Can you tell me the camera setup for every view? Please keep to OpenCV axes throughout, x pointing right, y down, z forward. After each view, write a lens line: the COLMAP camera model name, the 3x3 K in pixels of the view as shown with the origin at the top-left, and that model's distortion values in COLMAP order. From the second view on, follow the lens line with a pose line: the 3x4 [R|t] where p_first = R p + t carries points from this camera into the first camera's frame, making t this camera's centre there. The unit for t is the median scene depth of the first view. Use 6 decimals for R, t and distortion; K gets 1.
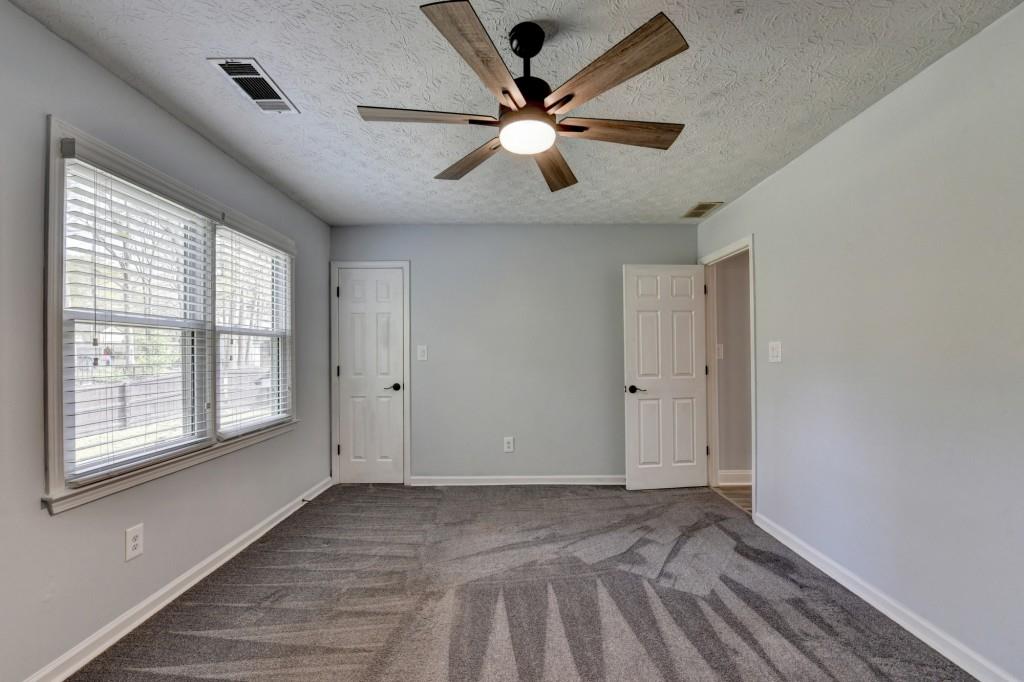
lens RADIAL K [[432.1, 0, 522.6], [0, 432.1, 341.8], [0, 0, 1]] dist [-0.010299, -0.004057]
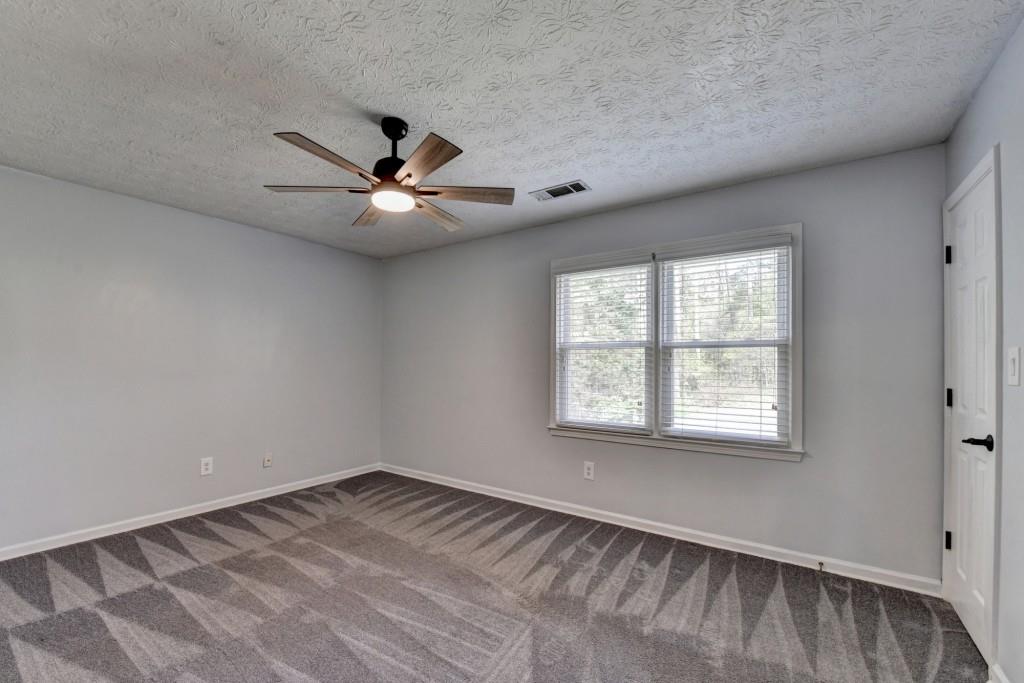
lens RADIAL K [[432.1, 0, 522.6], [0, 432.1, 342.3], [0, 0, 1]] dist [-0.010299, -0.004057]
pose [[-0.577276, -0.034653, -0.815814, 0.562922], [0.018688, 0.998277, -0.055627, 0.024781], [0.816335, -0.047358, -0.575633, 1.418259]]
